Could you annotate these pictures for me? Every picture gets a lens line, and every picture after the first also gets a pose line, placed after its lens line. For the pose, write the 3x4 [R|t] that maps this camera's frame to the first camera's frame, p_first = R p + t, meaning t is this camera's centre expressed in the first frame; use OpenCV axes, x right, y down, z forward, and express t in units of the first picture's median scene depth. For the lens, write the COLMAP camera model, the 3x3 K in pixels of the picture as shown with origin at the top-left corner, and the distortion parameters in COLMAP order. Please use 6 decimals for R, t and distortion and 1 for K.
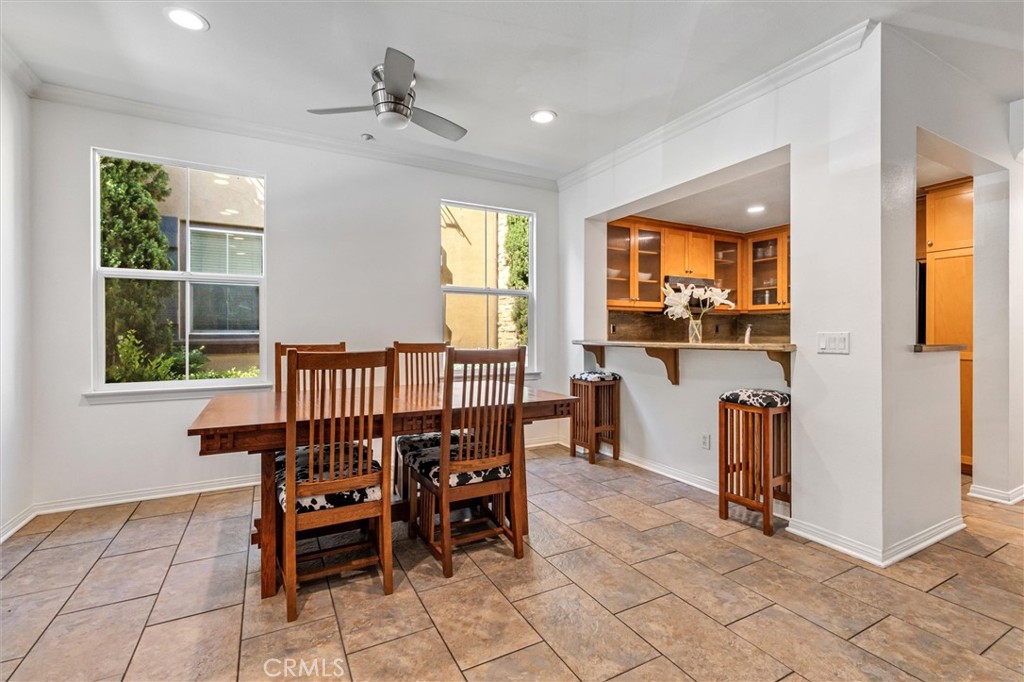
lens RADIAL K [[456.1, 0, 514.0], [0, 456.1, 334.1], [0, 0, 1]] dist [0.000172, -0.000682]
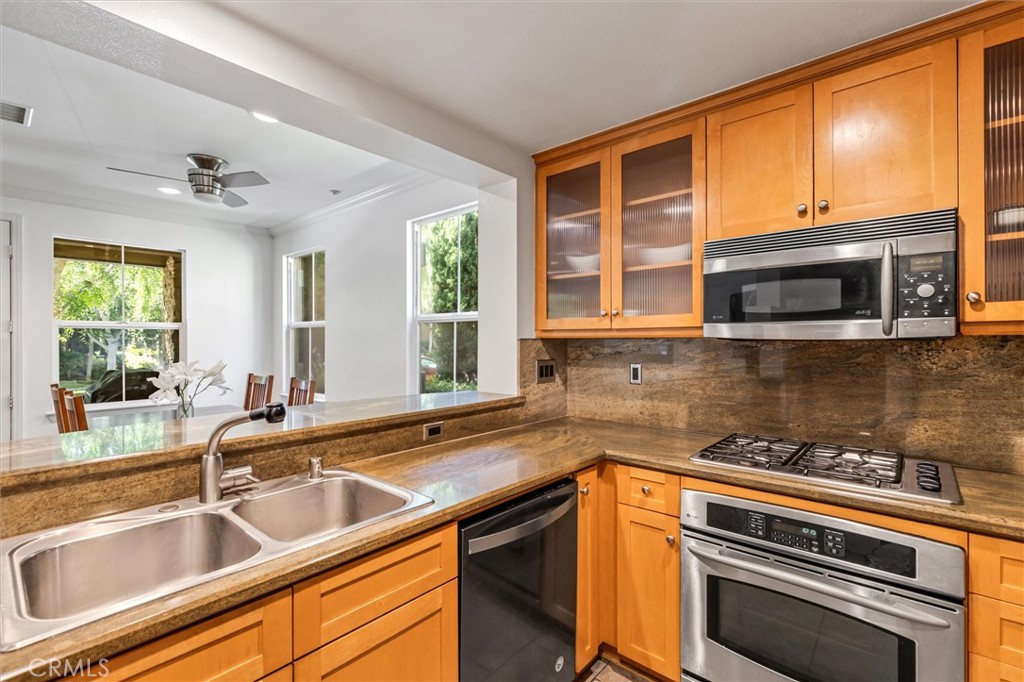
lens RADIAL K [[456.1, 0, 518.4], [0, 456.1, 339.1], [0, 0, 1]] dist [0.000172, -0.000682]
pose [[0.356755, -0.002654, -0.934194, 0.820259], [-0.002834, 0.999988, -0.003923, -0.059812], [0.934194, 0.004047, 0.356744, 0.935767]]
